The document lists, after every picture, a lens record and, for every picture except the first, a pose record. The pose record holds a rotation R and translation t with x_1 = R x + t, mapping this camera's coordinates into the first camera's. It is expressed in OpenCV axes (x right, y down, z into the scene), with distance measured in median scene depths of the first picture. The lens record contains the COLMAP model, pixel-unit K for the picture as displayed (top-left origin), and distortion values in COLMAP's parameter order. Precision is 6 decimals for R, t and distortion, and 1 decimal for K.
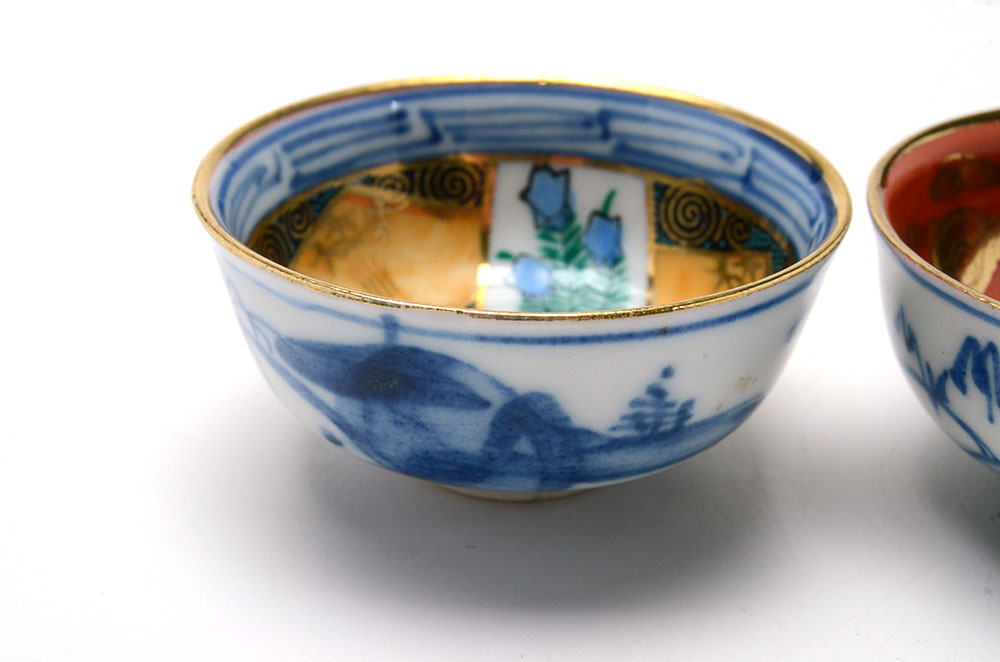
lens RADIAL K [[2081.2, 0, 500.4], [0, 2081.2, 329.9], [0, 0, 1]] dist [-0.088503, 0.000000]
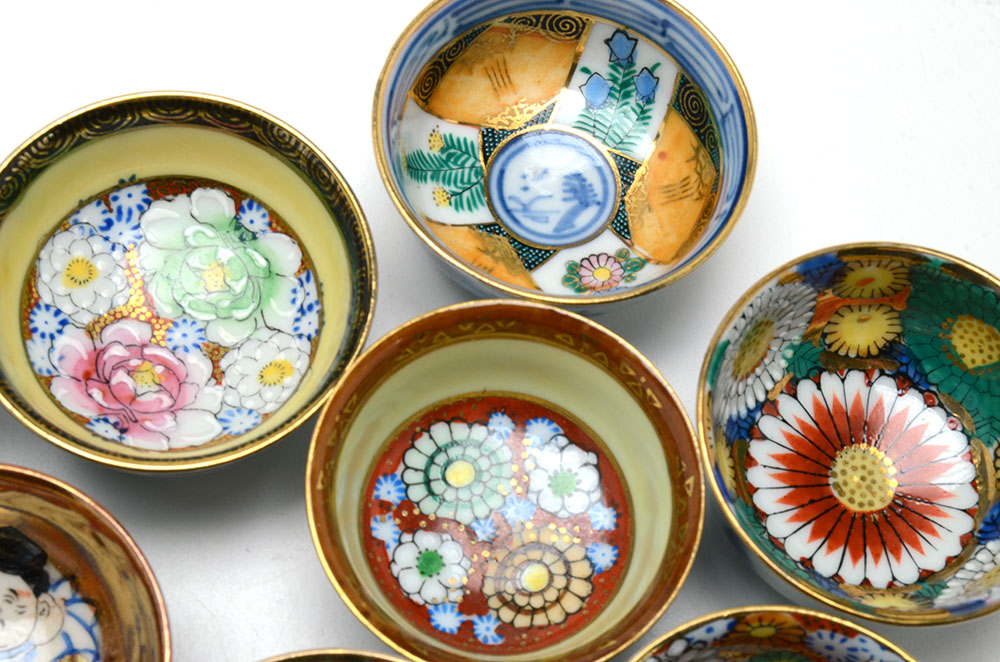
lens RADIAL K [[2214.2, 0, 496.8], [0, 2214.2, 331.4], [0, 0, 1]] dist [-0.012164, 0.000000]
pose [[0.945875, 0.319499, -0.056928, 0.097553], [-0.214091, 0.746142, 0.630426, -0.937137], [0.243897, -0.584117, 0.774159, -0.433619]]
